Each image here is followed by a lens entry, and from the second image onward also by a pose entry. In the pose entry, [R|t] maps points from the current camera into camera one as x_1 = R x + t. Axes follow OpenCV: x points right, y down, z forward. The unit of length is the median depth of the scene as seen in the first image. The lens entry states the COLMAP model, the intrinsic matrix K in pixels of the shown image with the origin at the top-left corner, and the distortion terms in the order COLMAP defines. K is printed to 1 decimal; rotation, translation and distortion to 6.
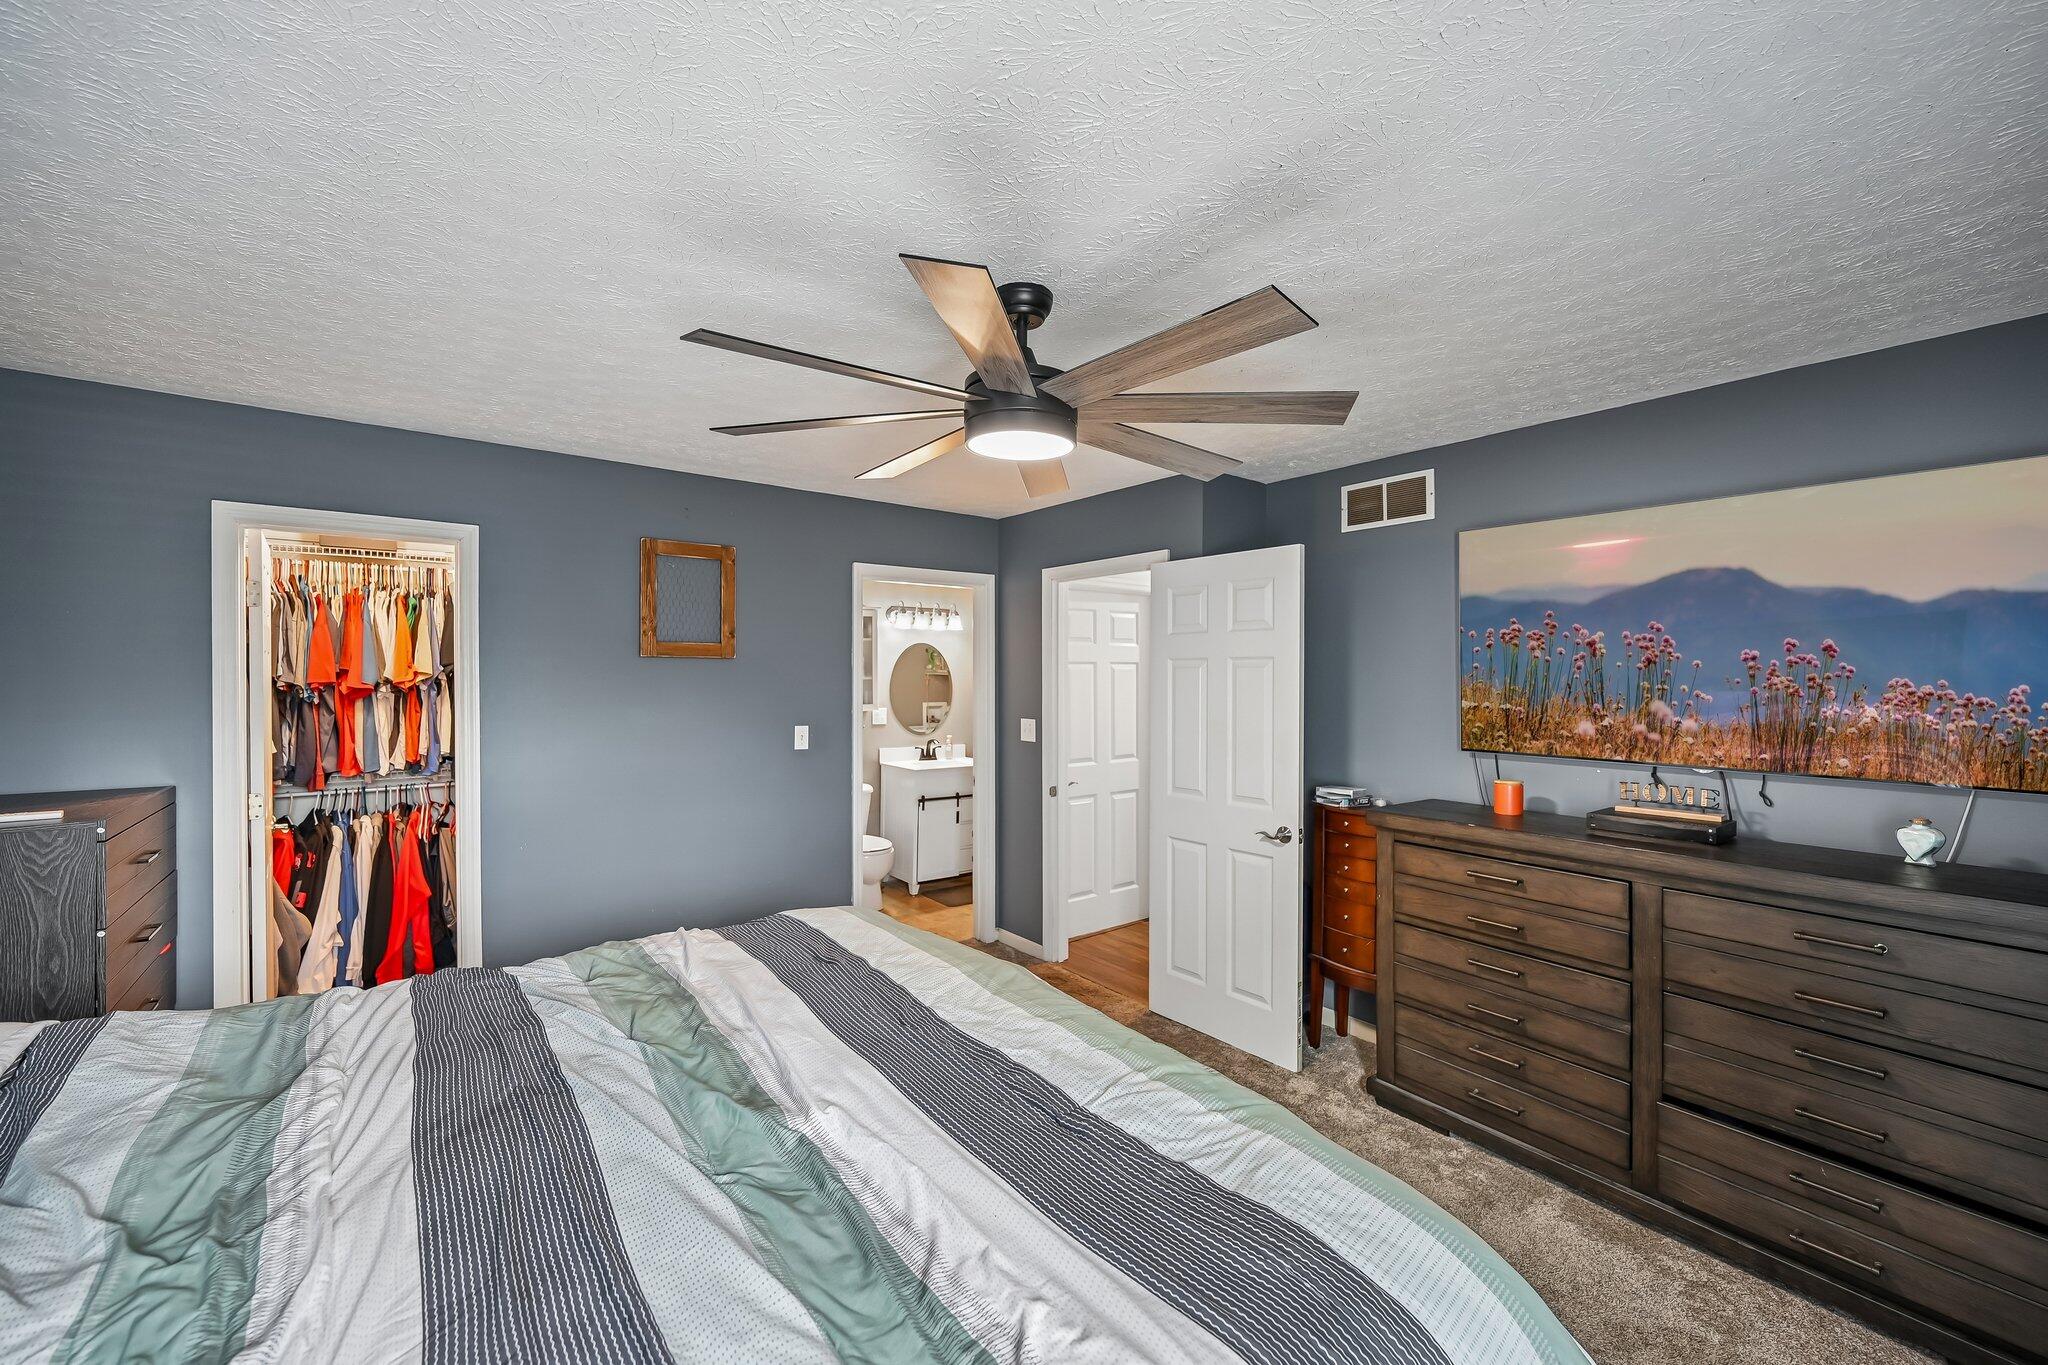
lens RADIAL K [[805.8, 0, 1041.9], [0, 805.8, 682.6], [0, 0, 1]] dist [-0.000418, -0.000093]
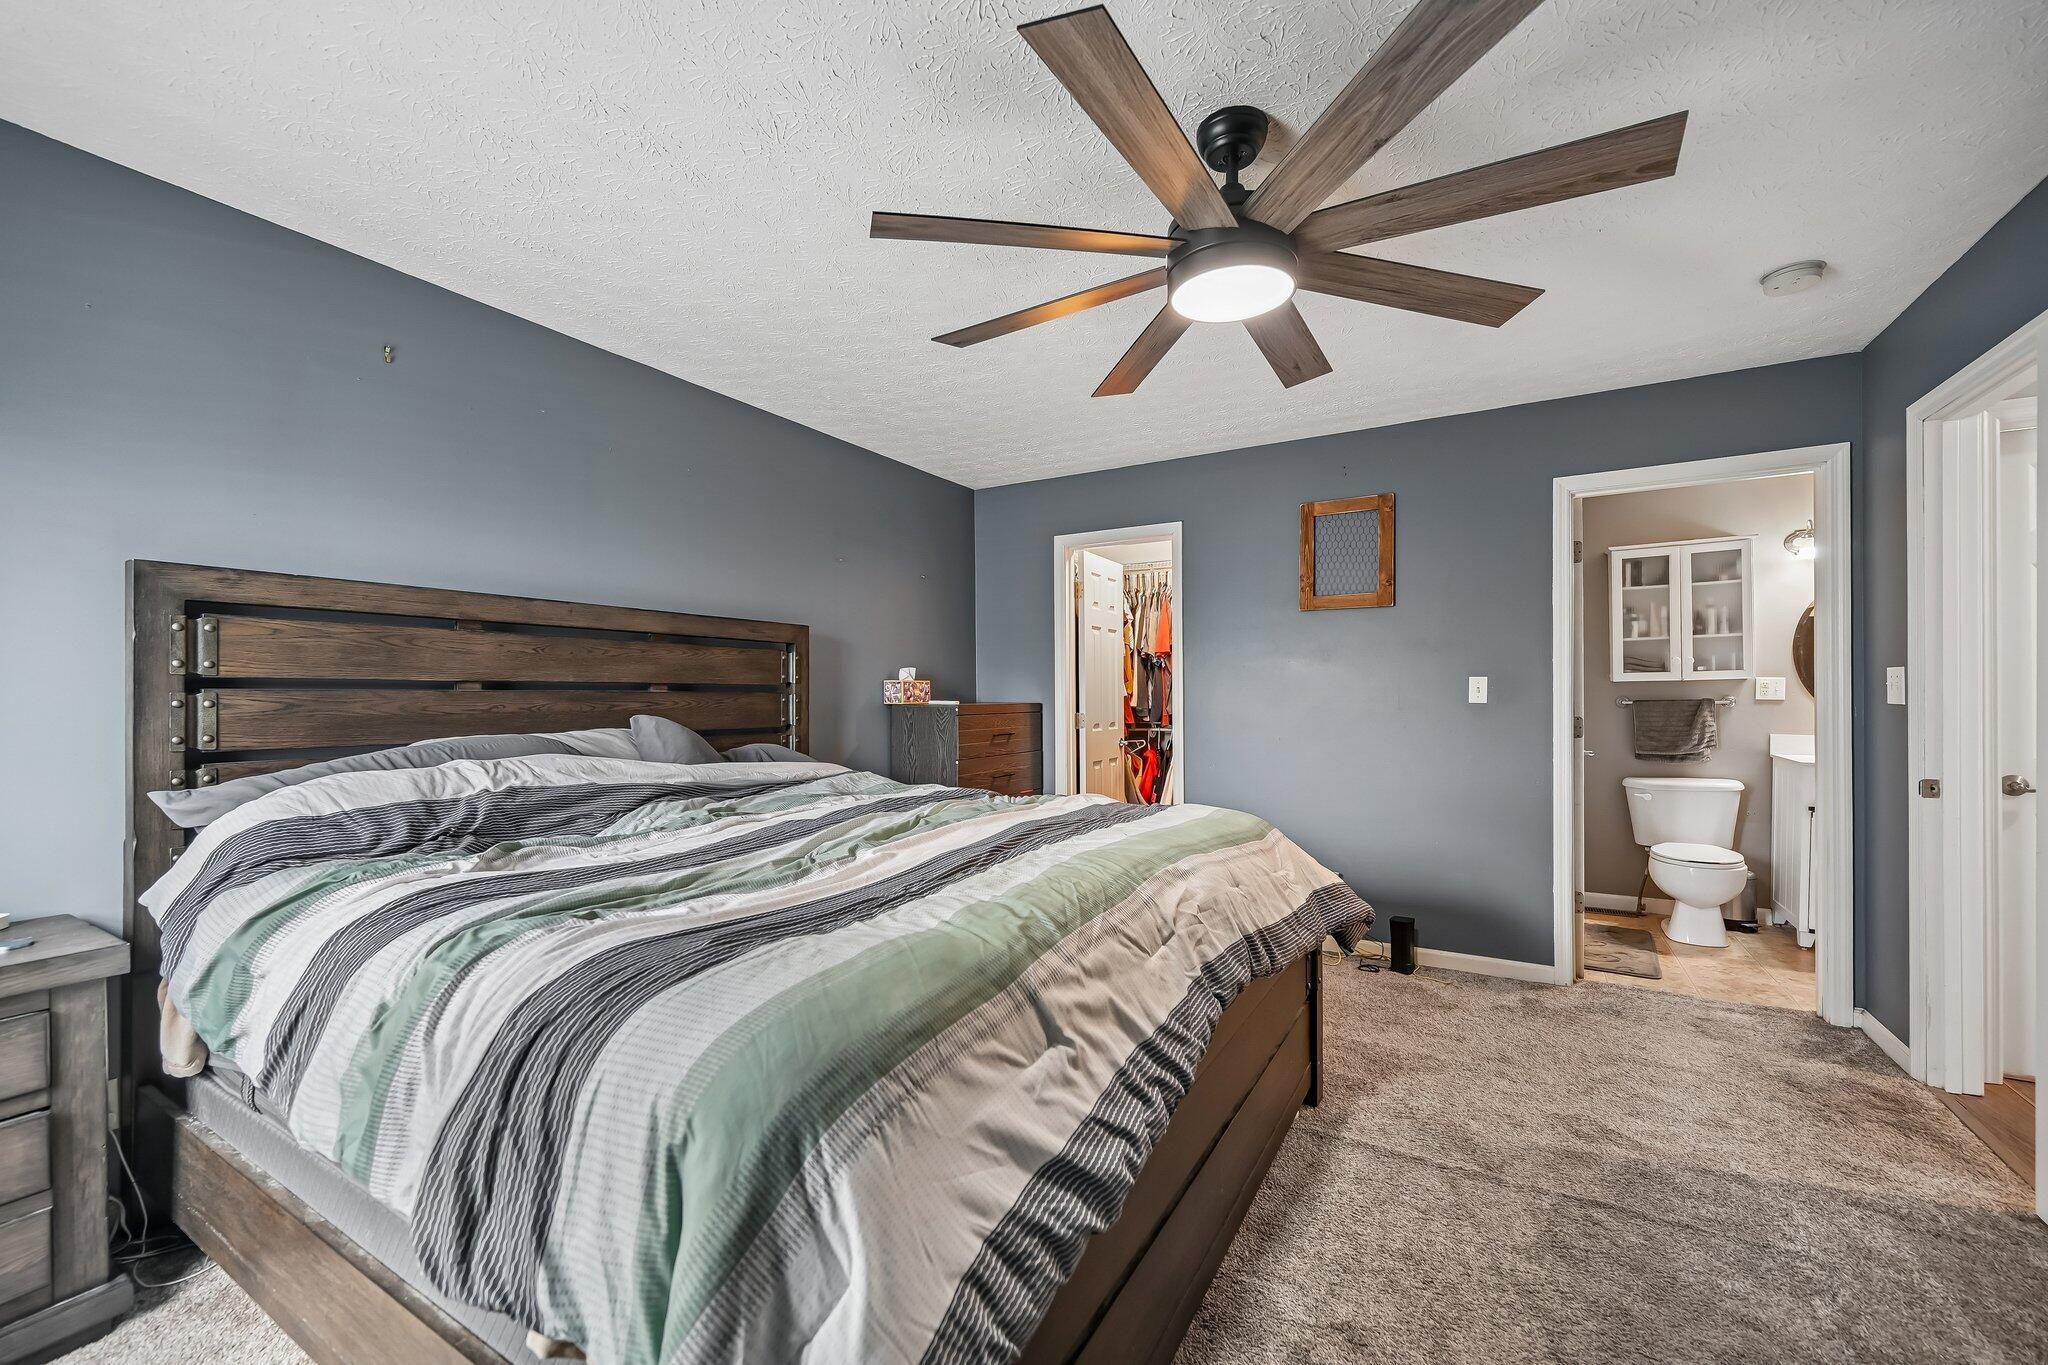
lens RADIAL K [[805.8, 0, 1041.9], [0, 805.8, 682.6], [0, 0, 1]] dist [-0.000418, -0.000093]
pose [[0.372669, -0.022996, -0.927679, 0.346496], [0.002542, 0.999714, -0.023760, 0.080239], [0.927961, 0.006496, 0.372621, 0.222846]]
